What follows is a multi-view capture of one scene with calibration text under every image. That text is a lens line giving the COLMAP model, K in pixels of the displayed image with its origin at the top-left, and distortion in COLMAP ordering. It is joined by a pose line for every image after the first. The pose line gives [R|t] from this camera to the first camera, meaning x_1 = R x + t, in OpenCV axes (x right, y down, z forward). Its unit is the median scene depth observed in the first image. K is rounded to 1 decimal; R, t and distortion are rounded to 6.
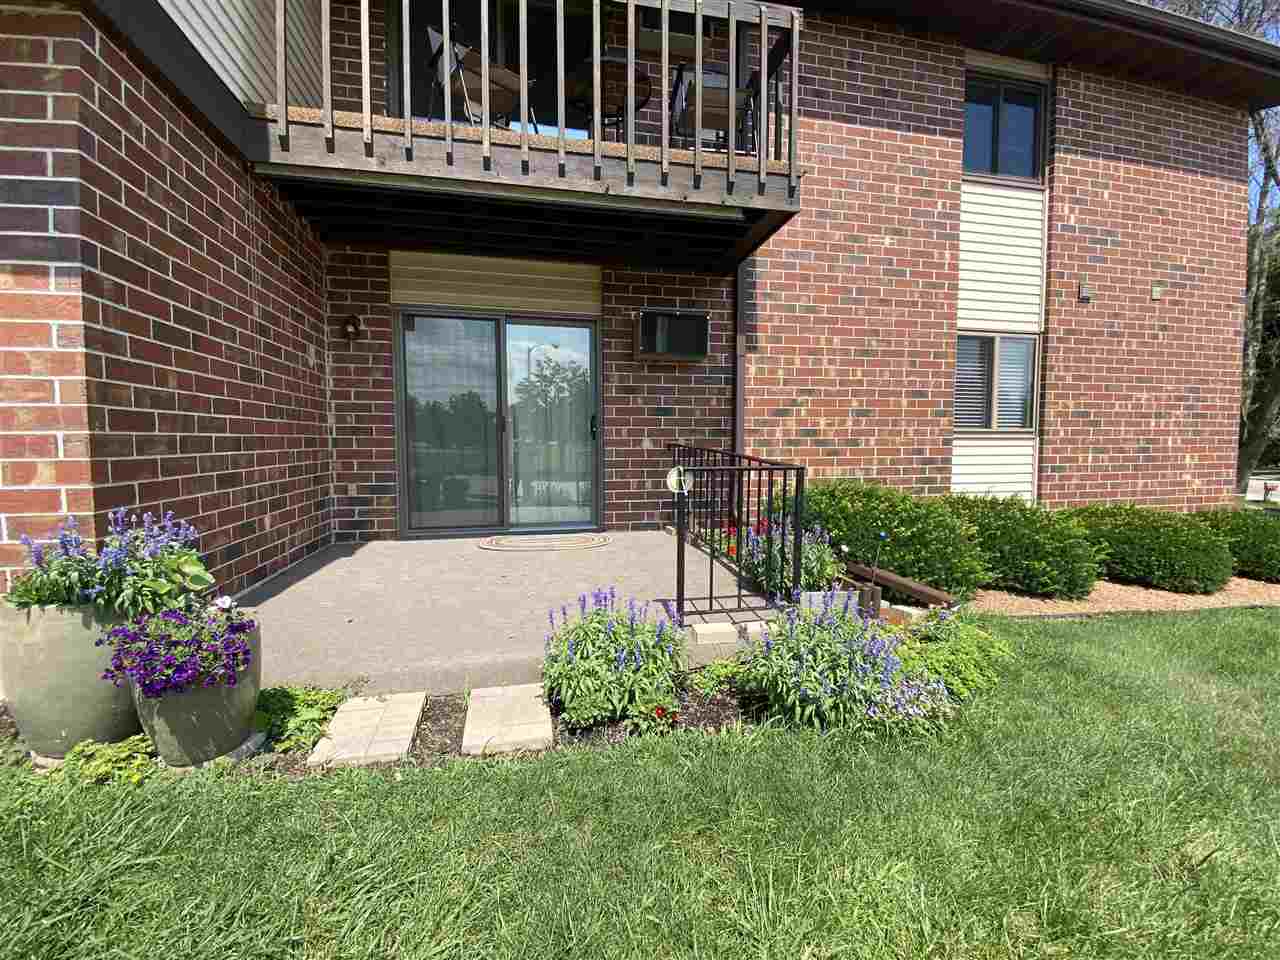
lens RADIAL K [[530.4, 0, 637.2], [0, 530.4, 479.2], [0, 0, 1]] dist [0.003310, -0.005157]
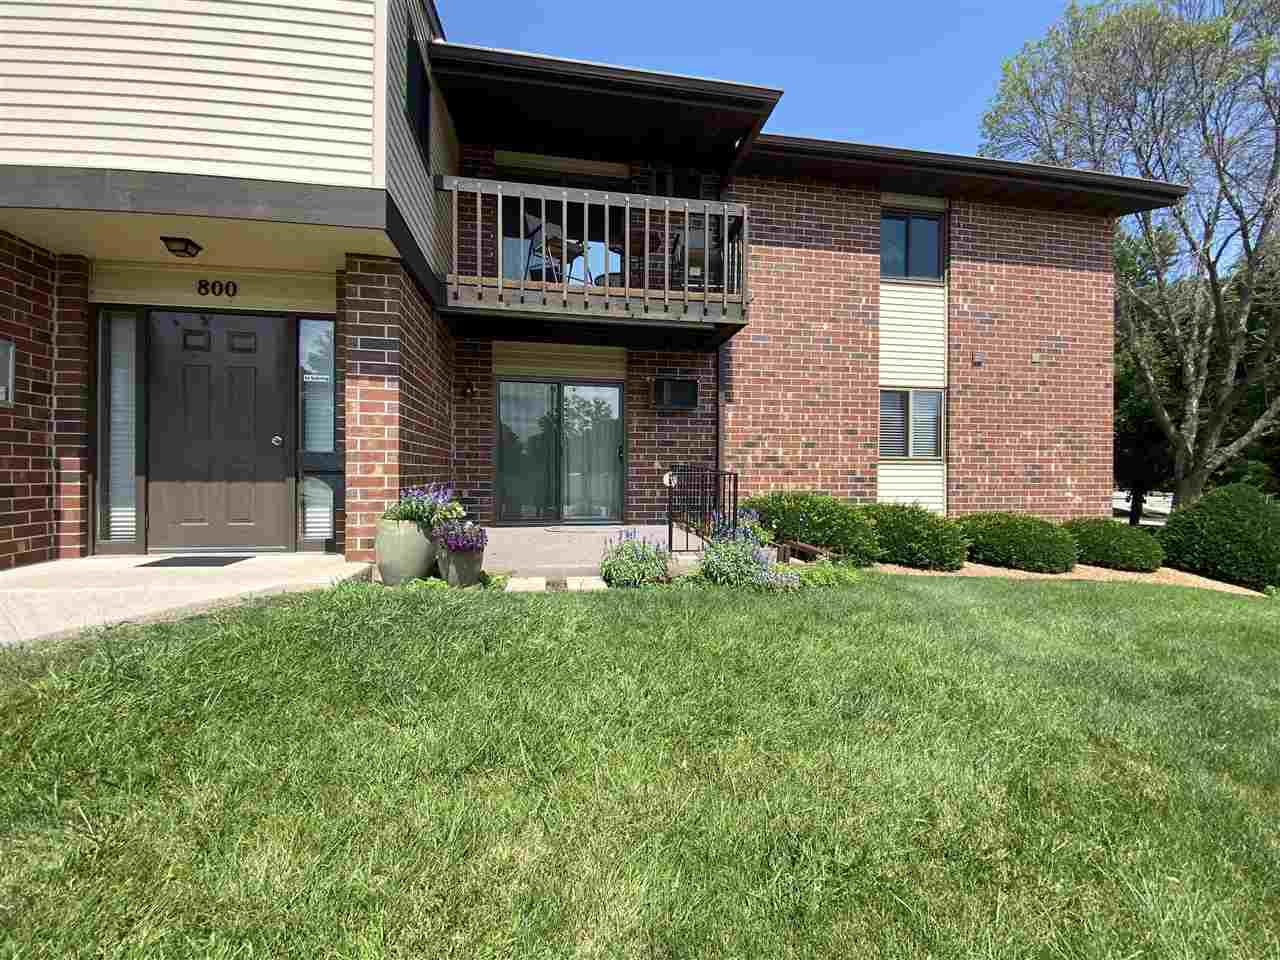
lens RADIAL K [[530.4, 0, 630.4], [0, 530.4, 482.5], [0, 0, 1]] dist [0.003310, -0.005157]
pose [[0.998903, 0.006523, -0.046364, 0.012200], [-0.009086, 0.998429, -0.055287, 0.058541], [0.045931, 0.055647, 0.997393, -0.435401]]
